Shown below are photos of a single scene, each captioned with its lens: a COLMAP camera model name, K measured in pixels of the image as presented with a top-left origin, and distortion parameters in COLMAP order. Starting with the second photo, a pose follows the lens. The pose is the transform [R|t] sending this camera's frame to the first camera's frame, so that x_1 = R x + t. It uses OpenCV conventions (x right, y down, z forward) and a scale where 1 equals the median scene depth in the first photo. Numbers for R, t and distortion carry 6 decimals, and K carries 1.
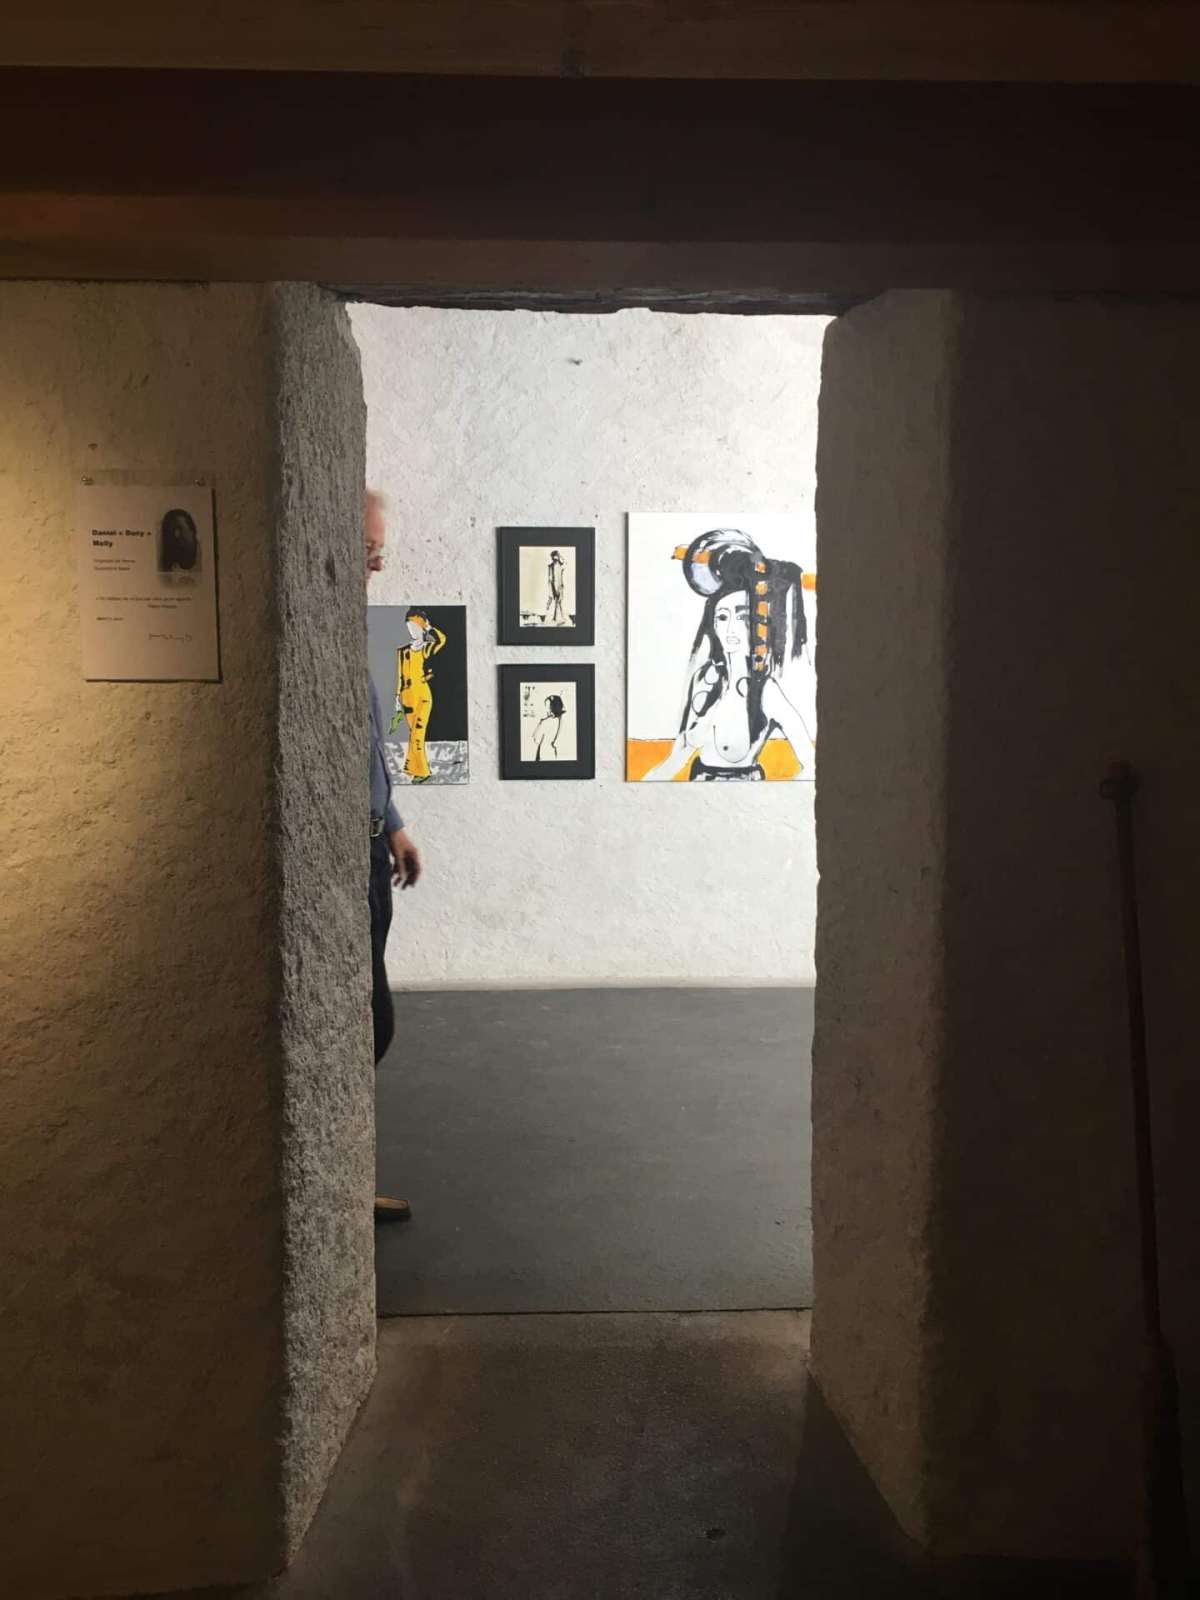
lens RADIAL K [[1363.8, 0, 591.6], [0, 1363.8, 799.0], [0, 0, 1]] dist [0.076321, -0.094609]
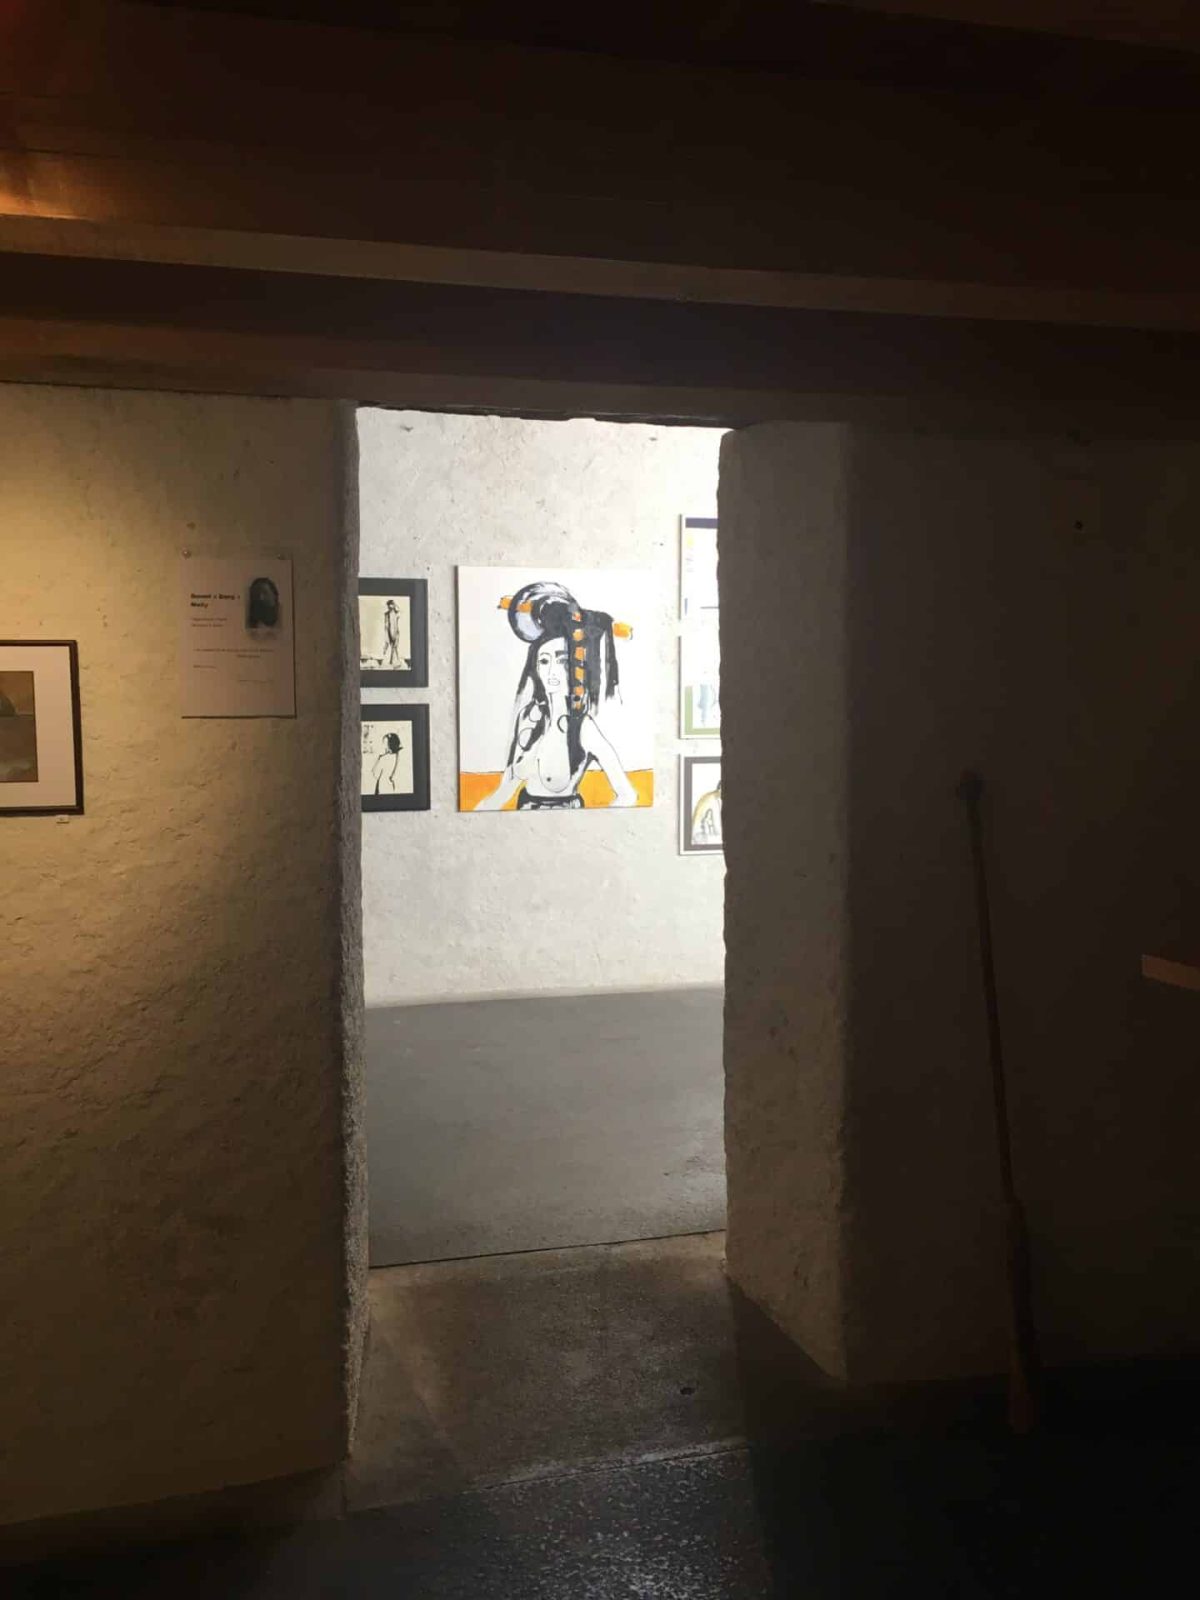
lens RADIAL K [[1363.8, 0, 596.7], [0, 1363.8, 796.1], [0, 0, 1]] dist [0.076321, -0.094609]
pose [[0.978921, -0.019874, 0.203270, -0.090367], [0.026369, 0.999223, -0.029294, 0.009834], [-0.202530, 0.034036, 0.978684, -0.088130]]
